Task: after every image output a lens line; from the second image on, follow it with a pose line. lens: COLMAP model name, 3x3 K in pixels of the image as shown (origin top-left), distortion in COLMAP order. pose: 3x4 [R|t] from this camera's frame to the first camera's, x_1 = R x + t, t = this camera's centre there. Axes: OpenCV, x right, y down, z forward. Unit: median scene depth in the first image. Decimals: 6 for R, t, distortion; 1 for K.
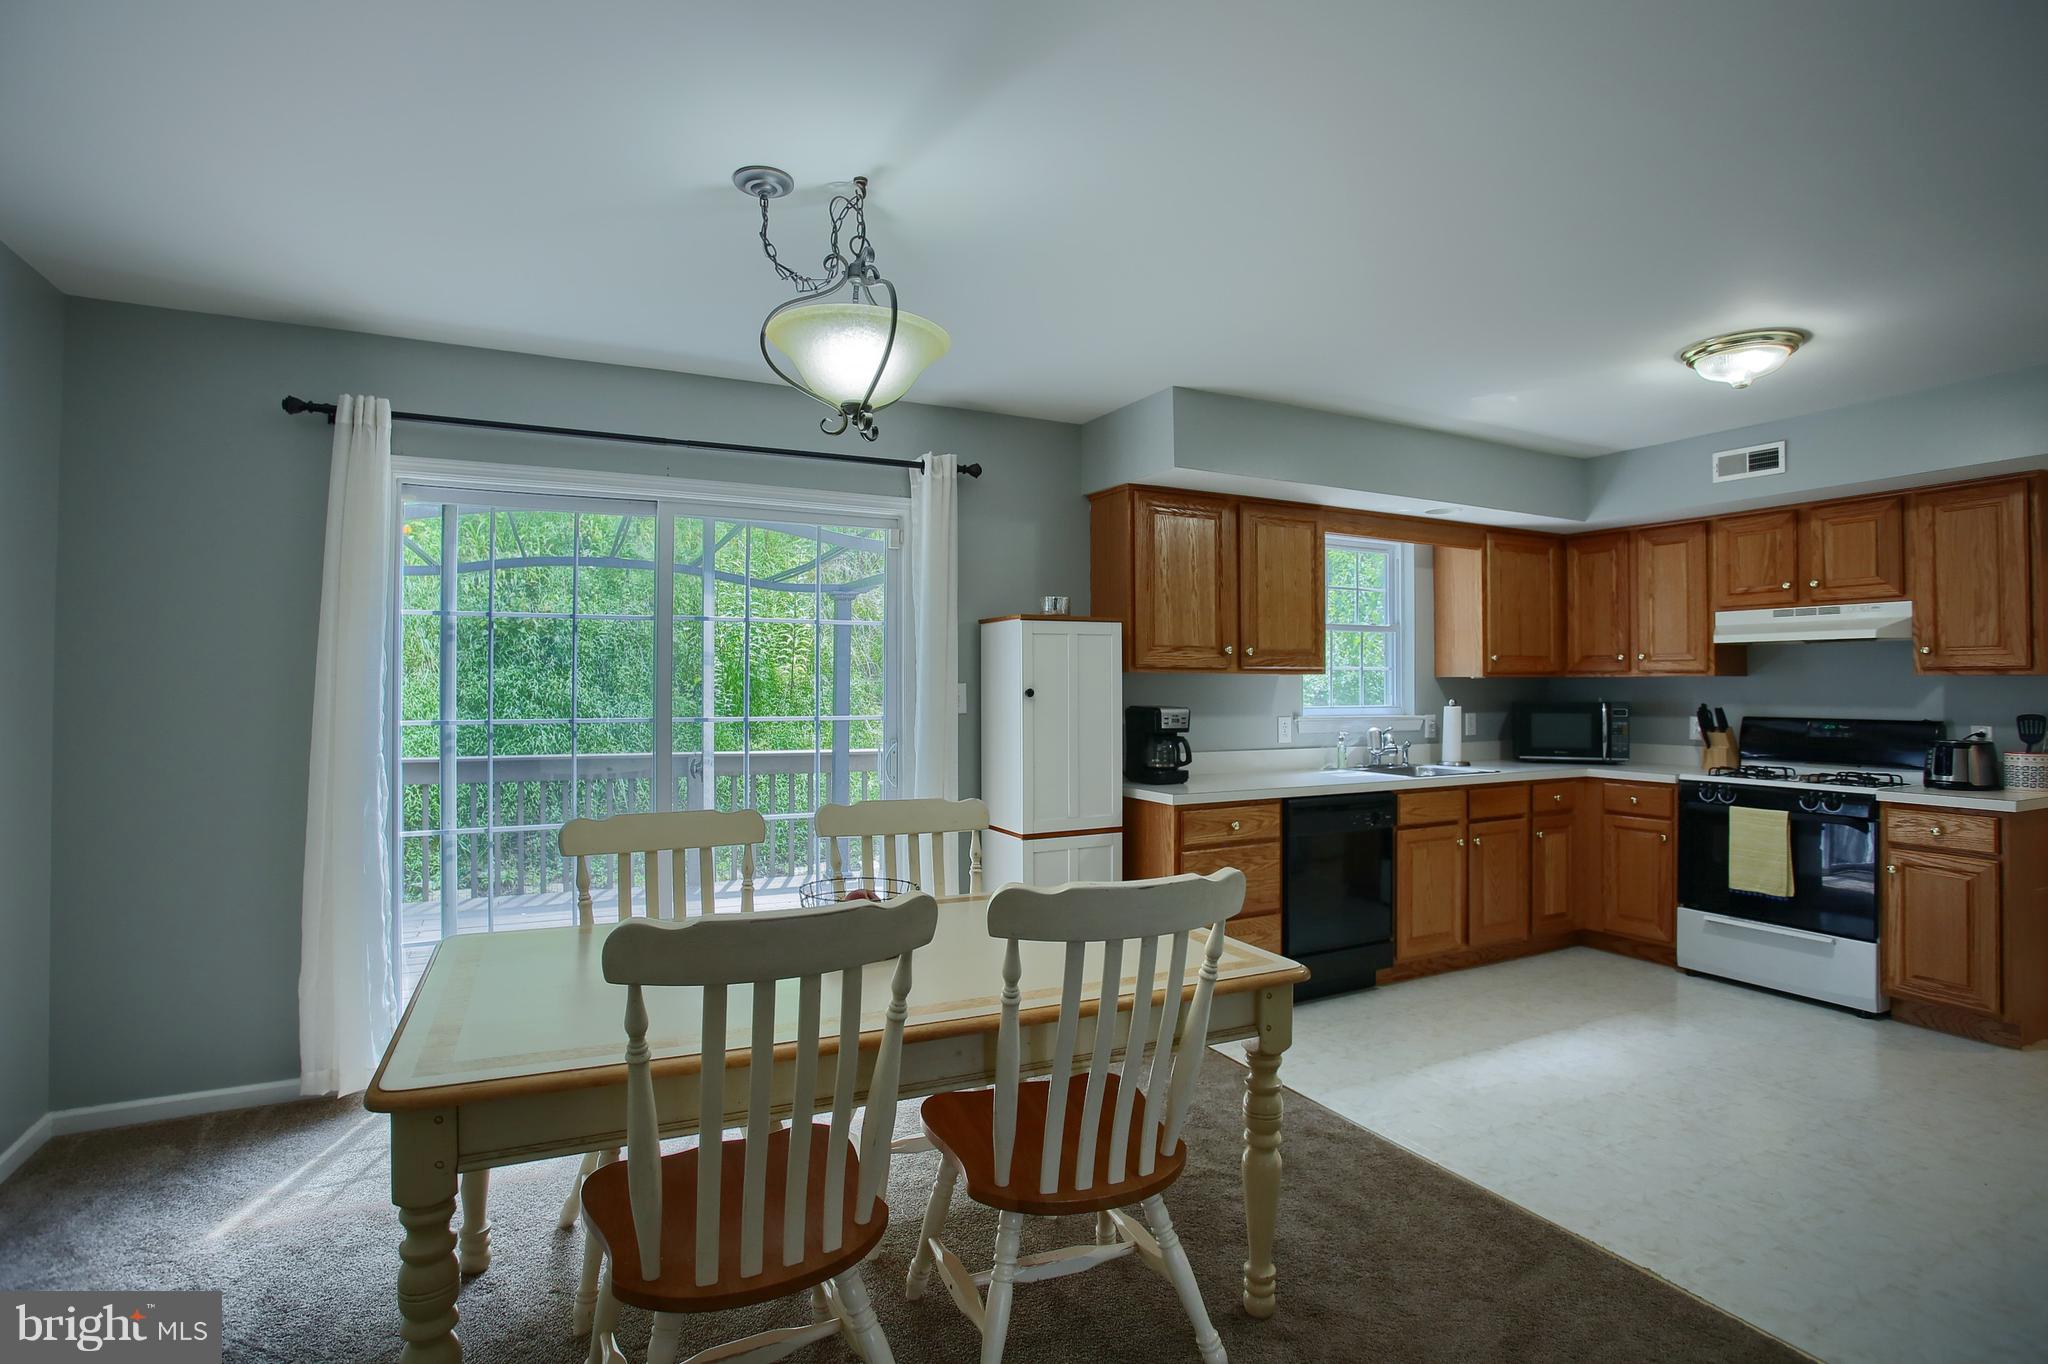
lens RADIAL K [[997.0, 0, 1003.1], [0, 997.0, 670.0], [0, 0, 1]] dist [-0.071890, 0.031154]
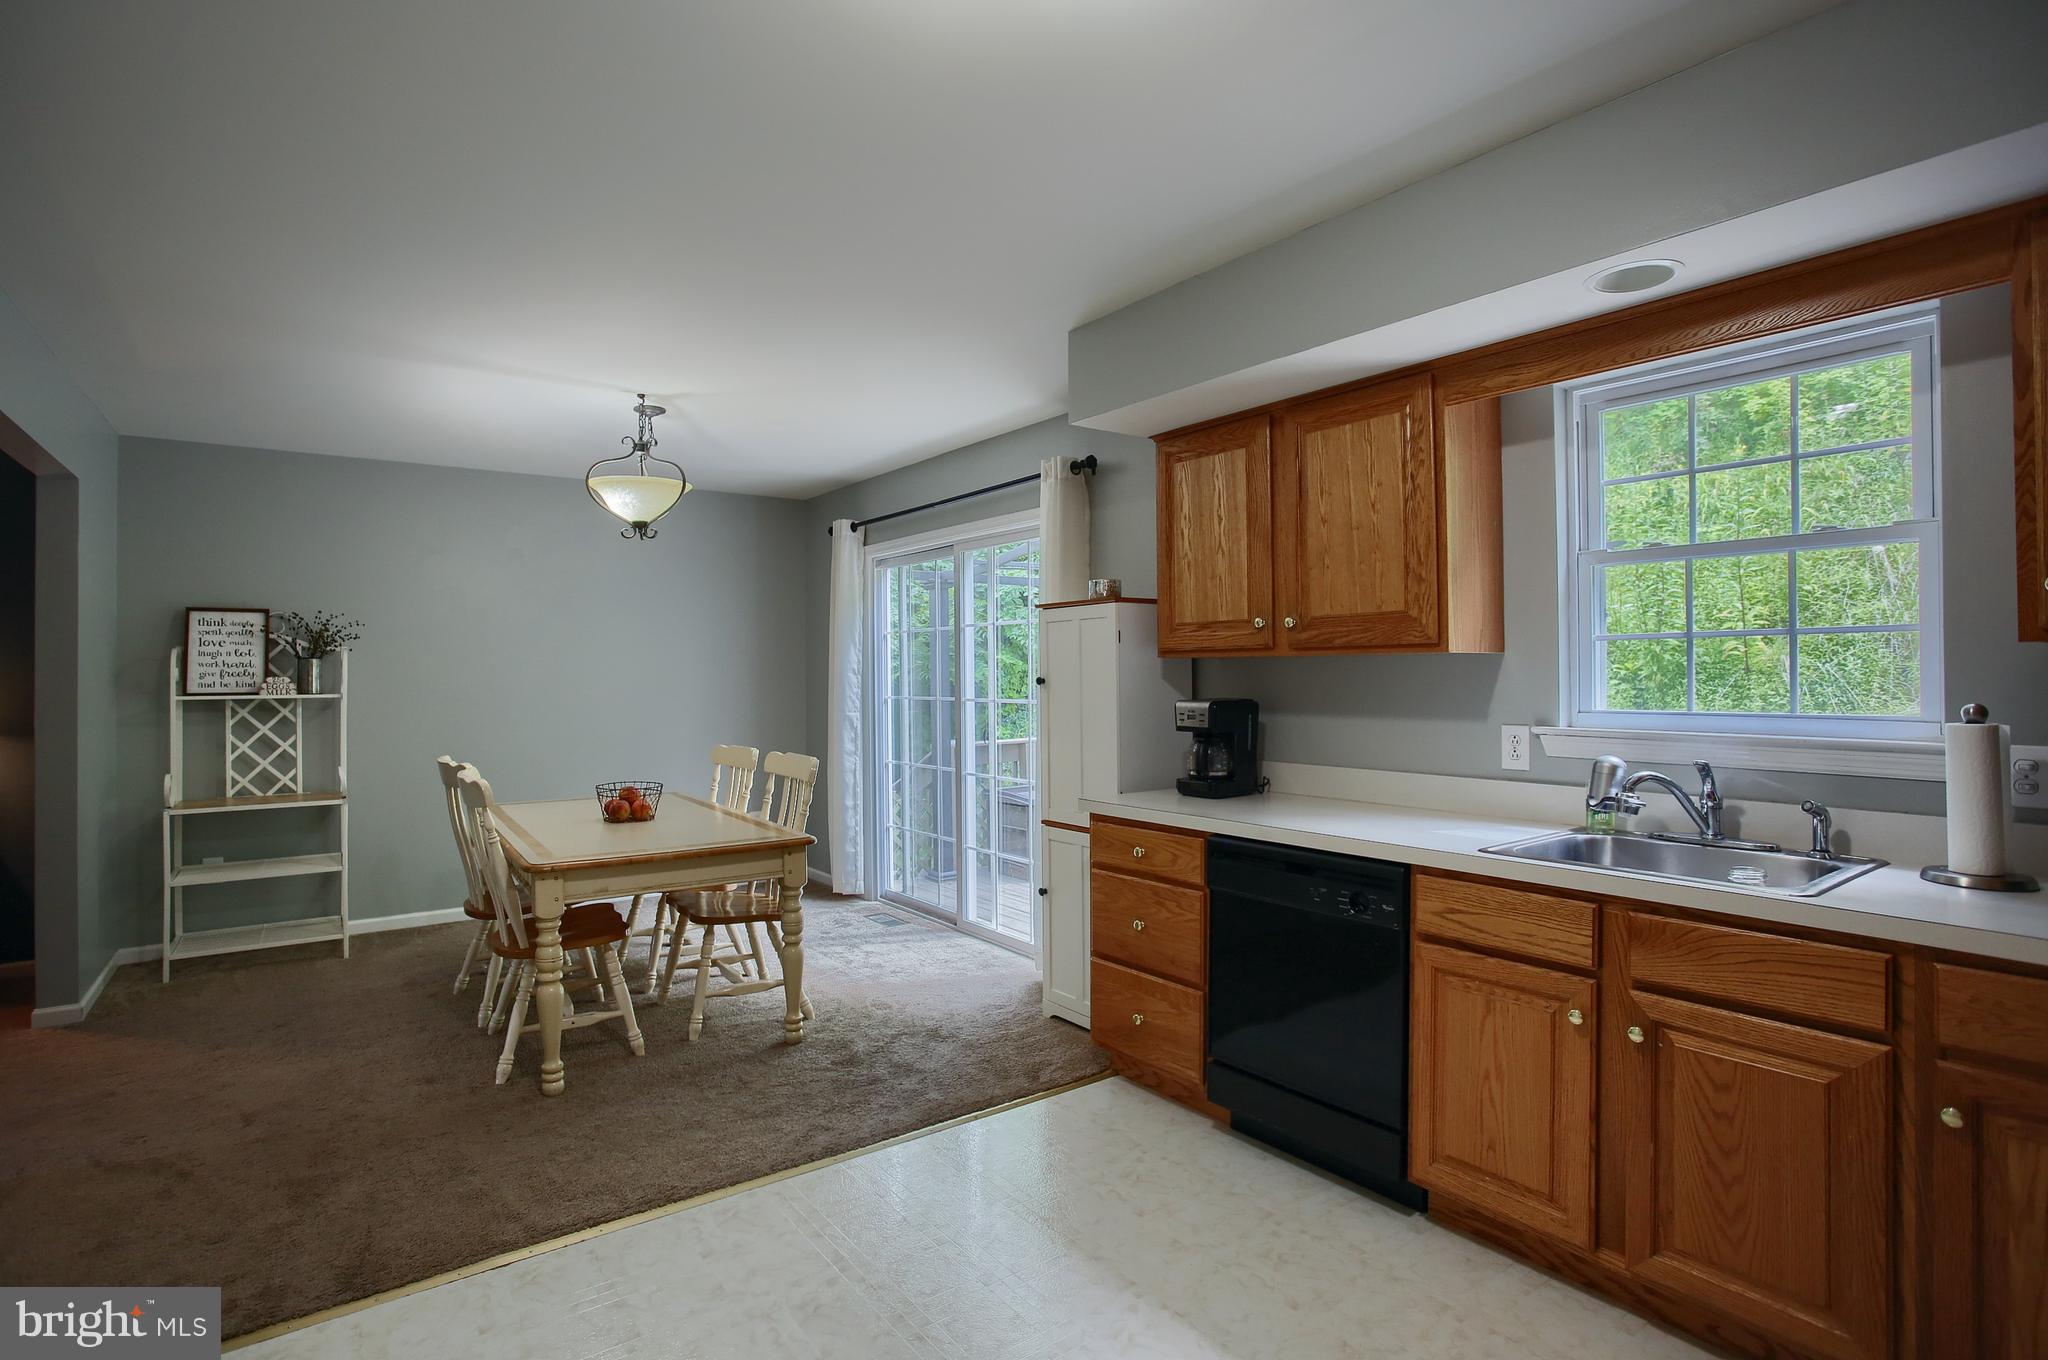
lens RADIAL K [[997.0, 0, 1003.1], [0, 997.0, 668.0], [0, 0, 1]] dist [-0.071890, 0.031154]
pose [[0.171378, -0.008595, -0.985168, 0.889944], [0.020677, 0.999773, -0.005125, 0.012144], [0.984988, -0.019492, 0.171516, 0.685581]]
